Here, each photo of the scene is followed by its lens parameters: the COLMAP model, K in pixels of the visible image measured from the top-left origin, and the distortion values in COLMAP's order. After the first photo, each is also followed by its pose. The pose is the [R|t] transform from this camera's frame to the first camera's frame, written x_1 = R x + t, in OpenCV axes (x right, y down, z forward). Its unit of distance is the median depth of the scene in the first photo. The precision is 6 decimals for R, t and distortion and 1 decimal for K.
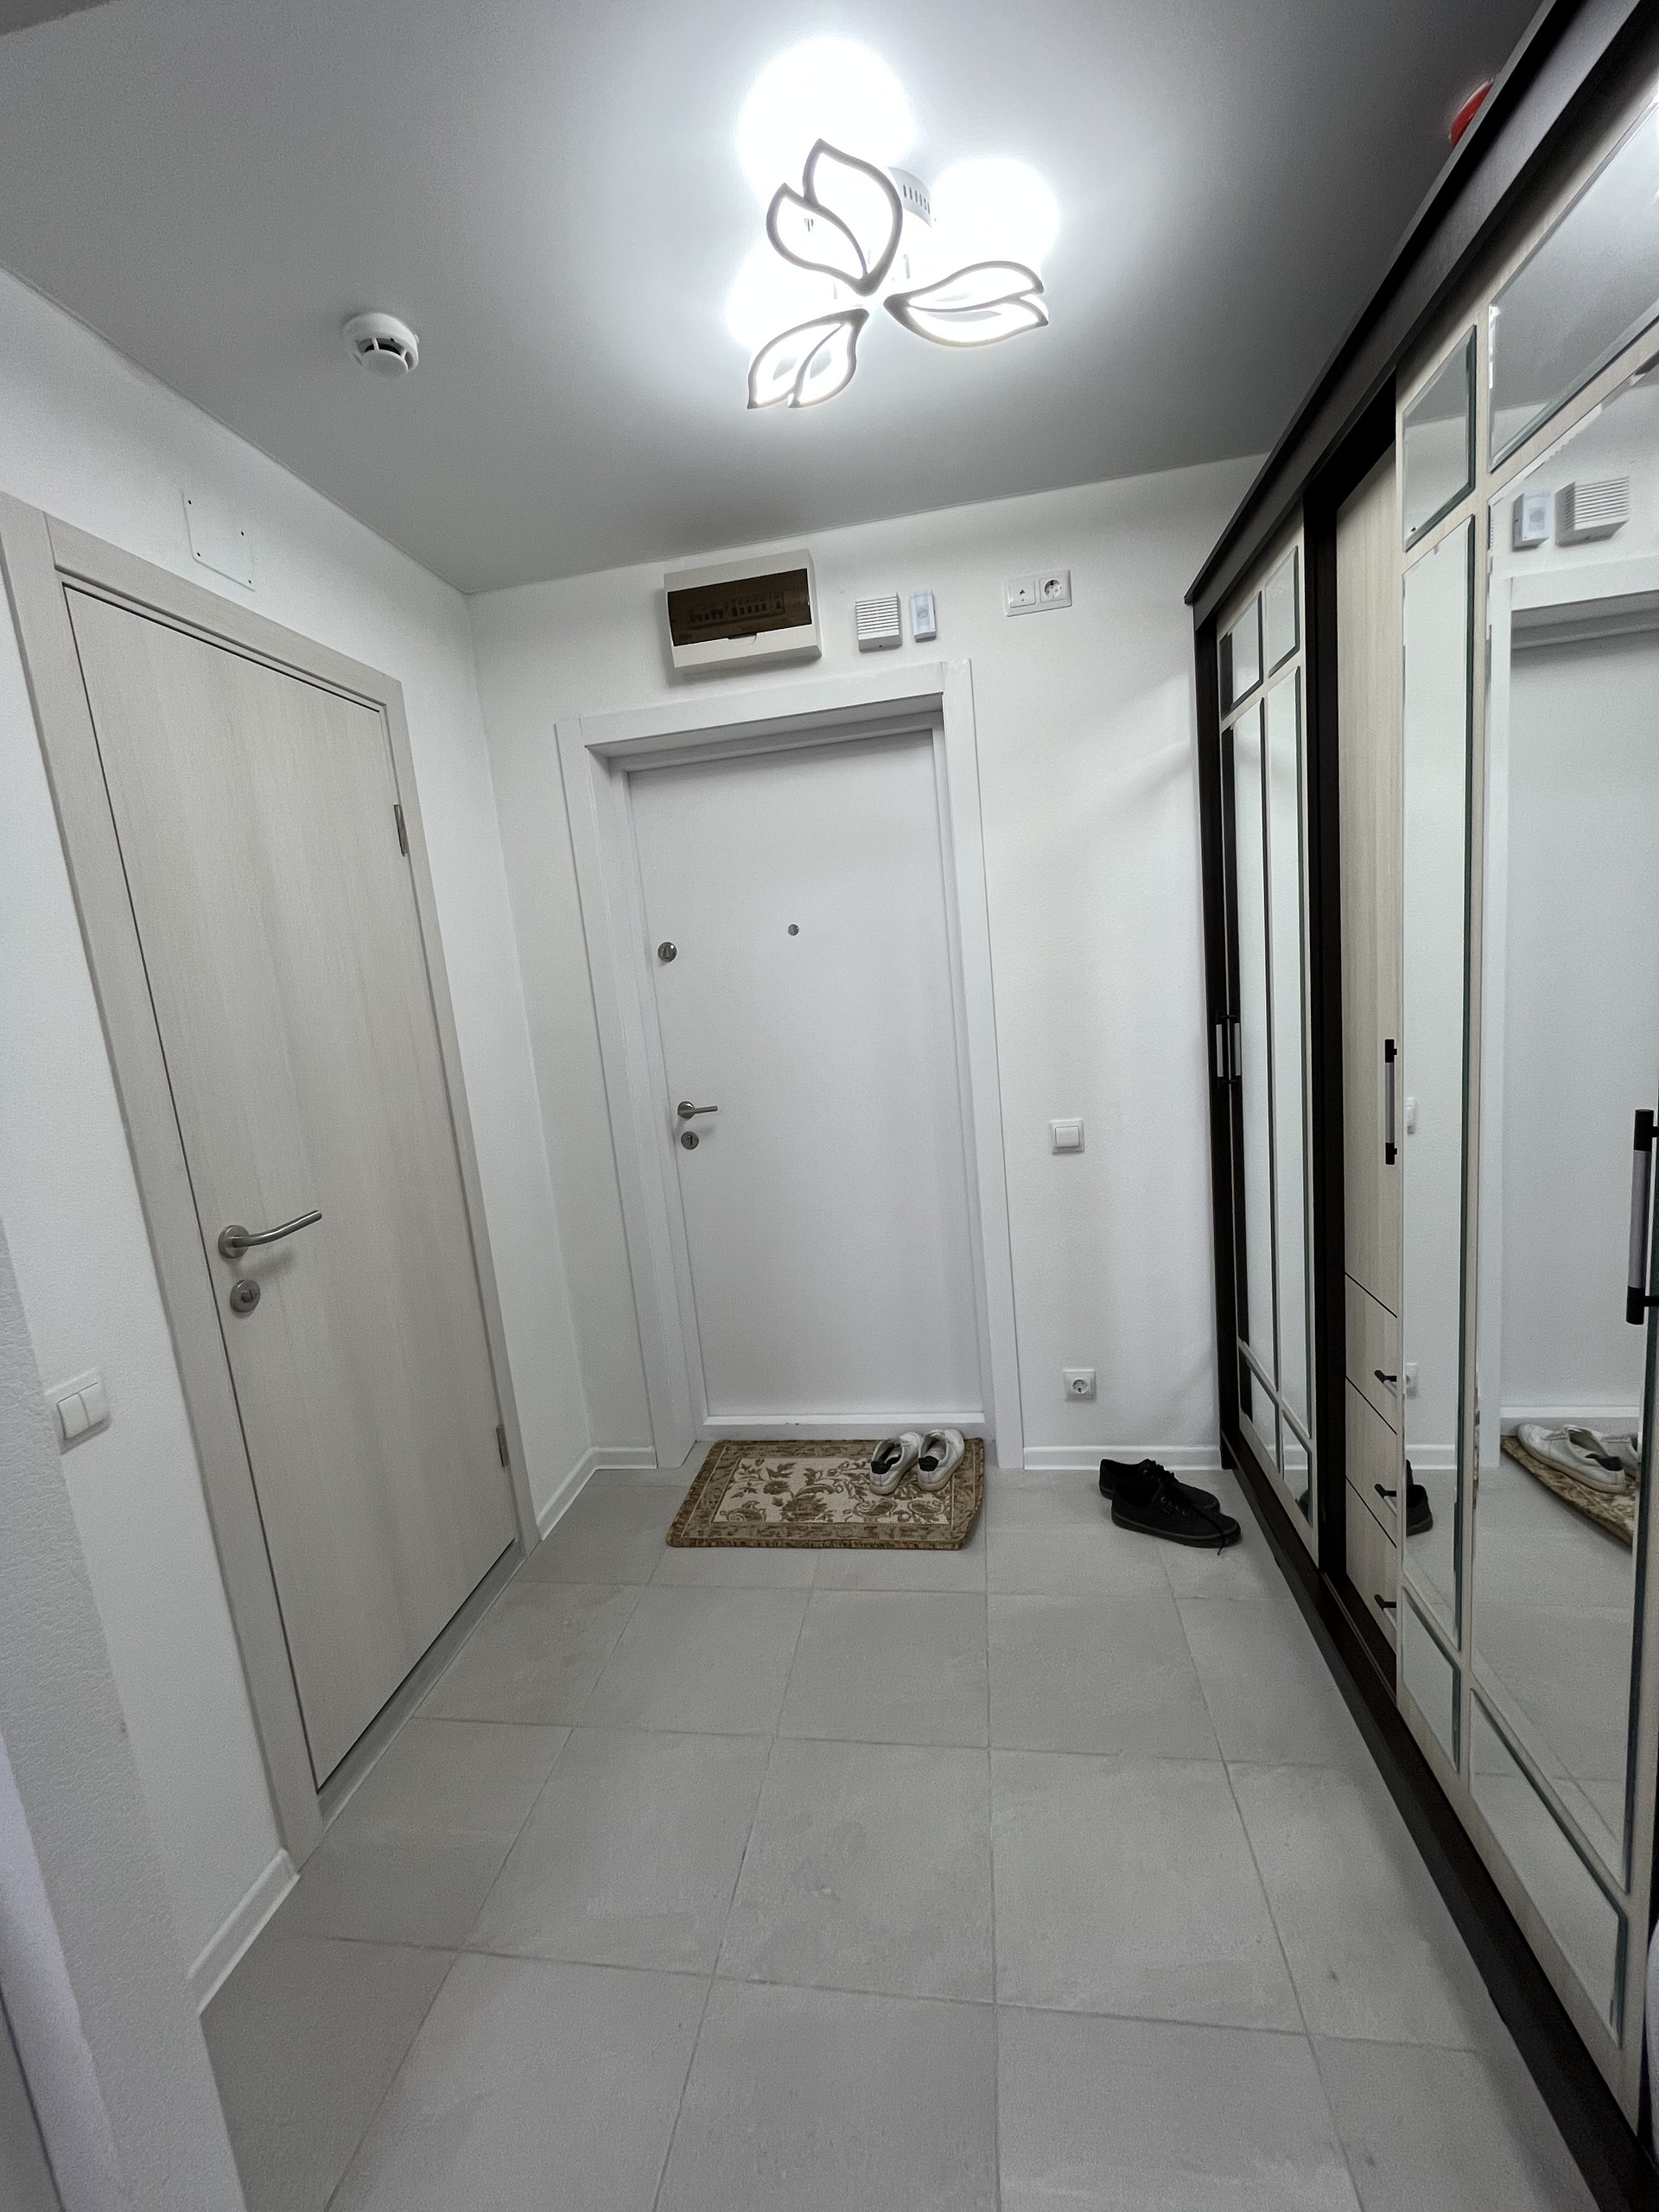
lens RADIAL K [[887.9, 0, 825.0], [0, 887.9, 1097.4], [0, 0, 1]] dist [-0.005797, 0.001380]
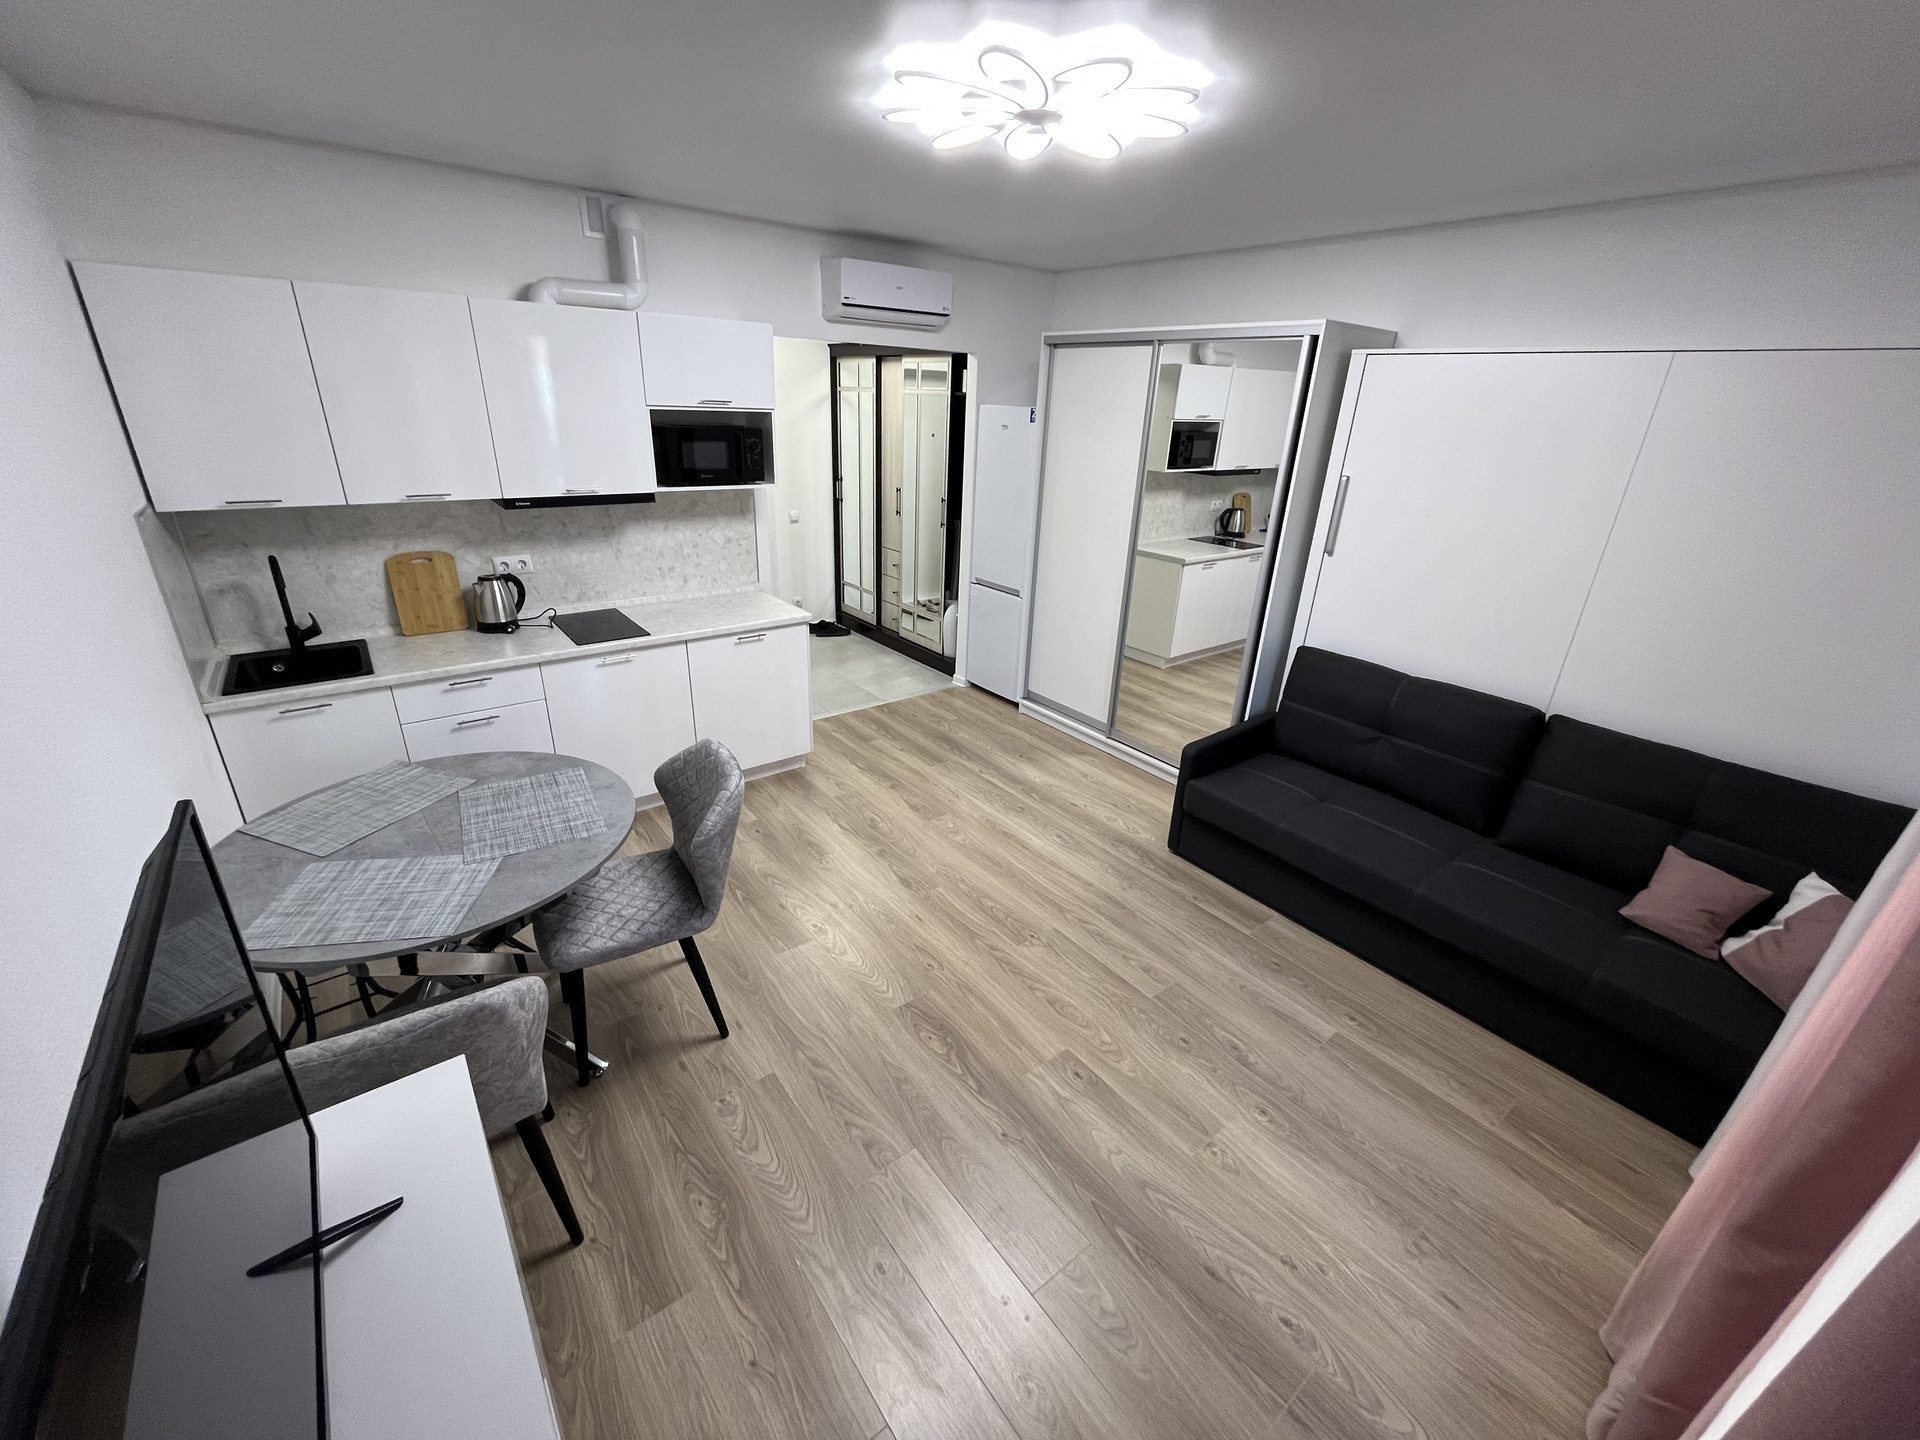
lens RADIAL K [[770.7, 0, 953.8], [0, 770.7, 716.9], [0, 0, 1]] dist [-0.005797, 0.001380]
pose [[0.671654, -0.167195, 0.721753, -1.488504], [0.009260, 0.976021, 0.217480, 0.155463], [-0.740807, -0.139388, 0.657096, -1.333481]]
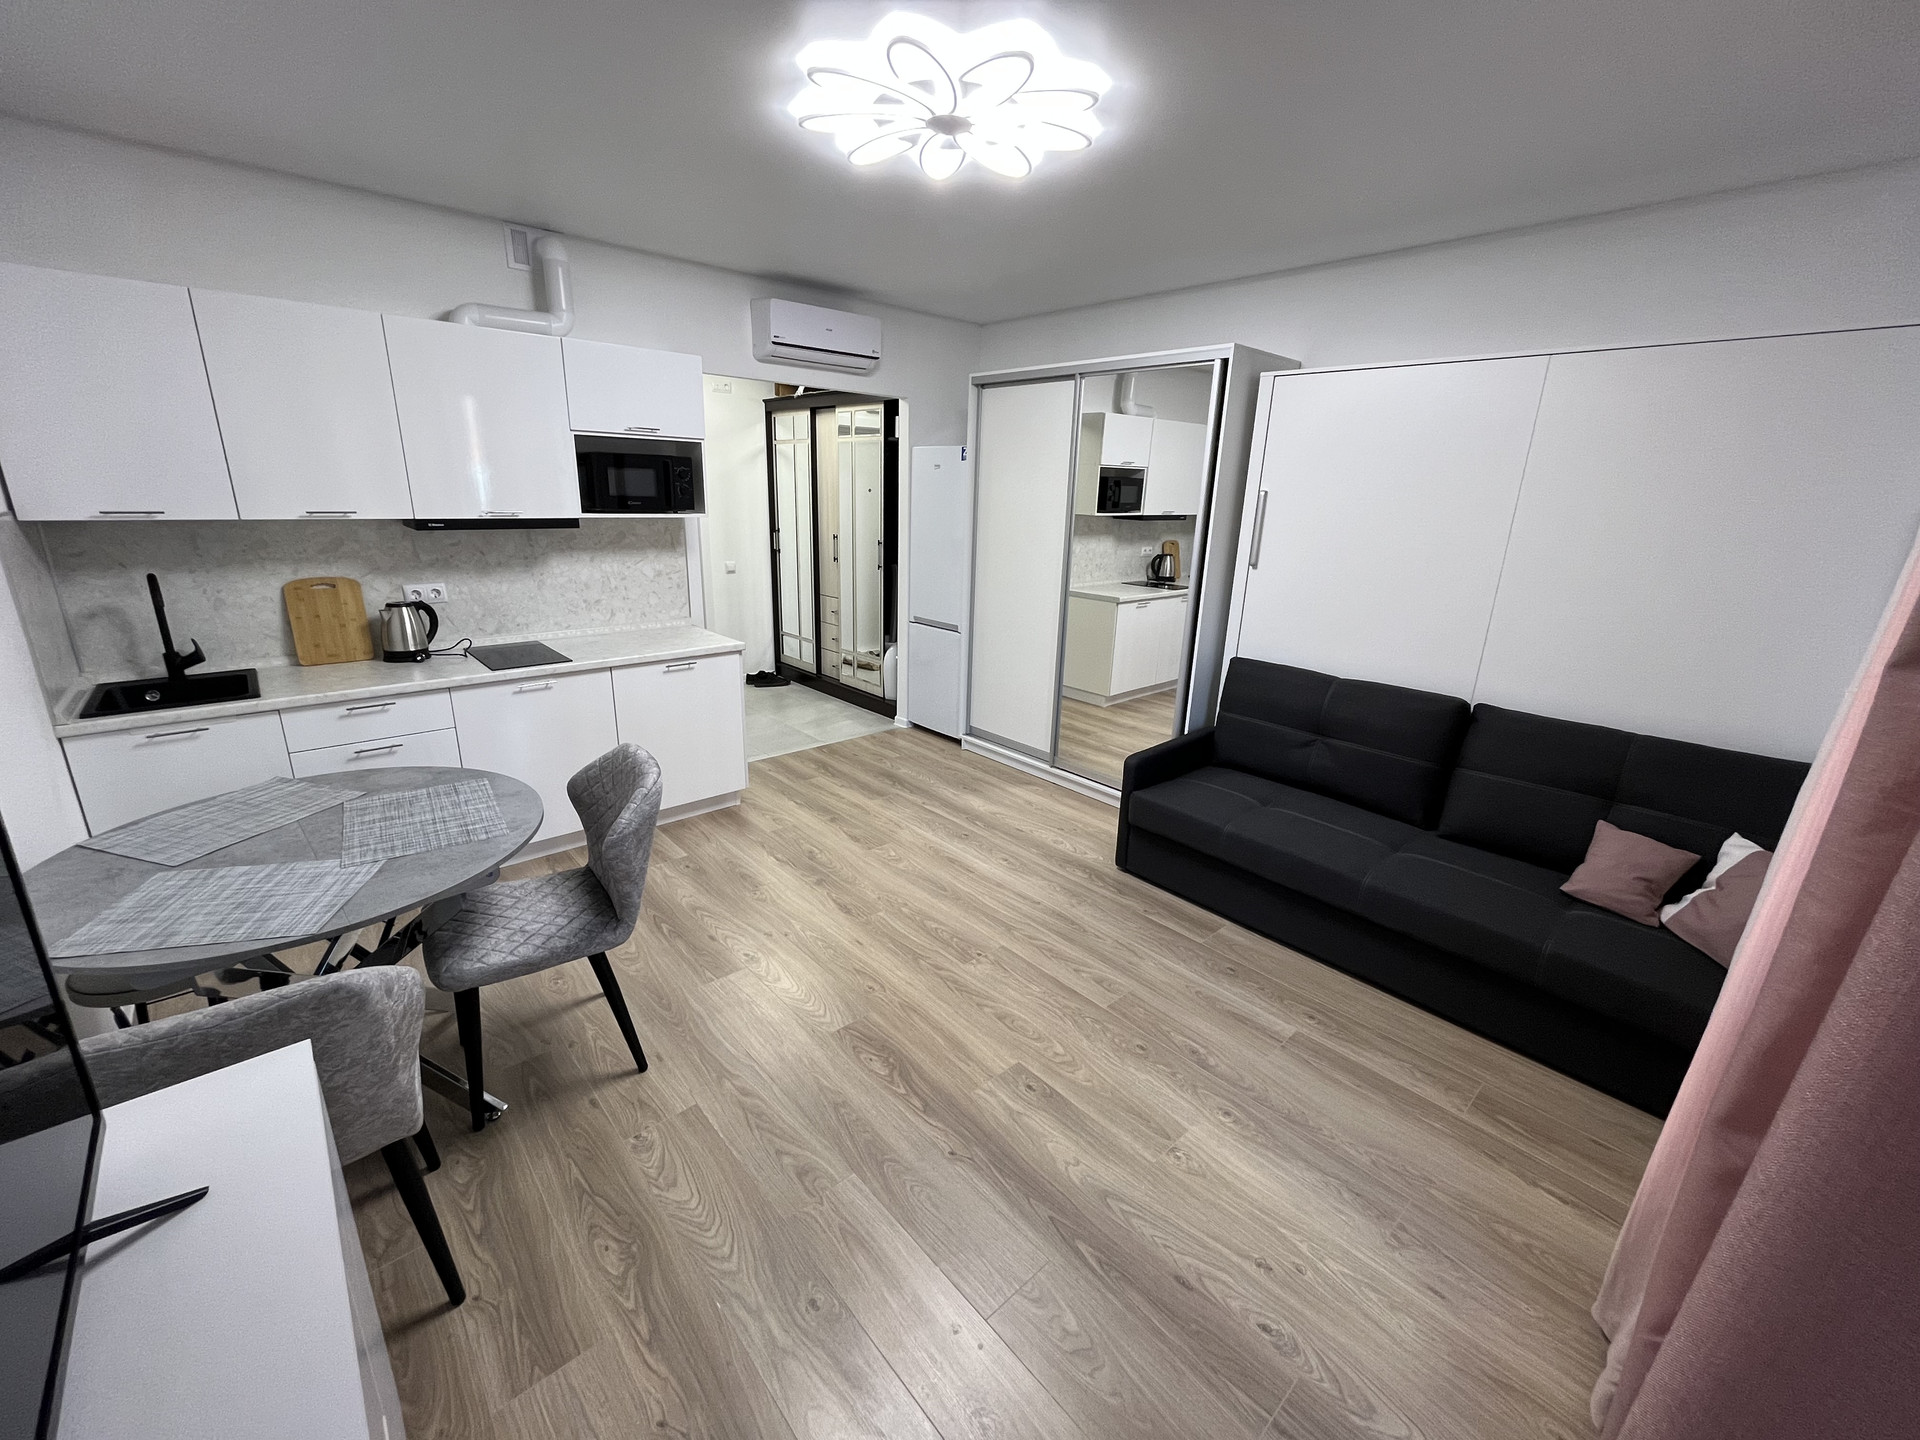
lens RADIAL K [[770.7, 0, 953.8], [0, 770.7, 717.0], [0, 0, 1]] dist [-0.005797, 0.001380]
pose [[0.617540, -0.113305, 0.778336, -1.465655], [0.030099, 0.992249, 0.120564, 0.276501], [-0.785963, -0.051026, 0.616164, -1.338818]]
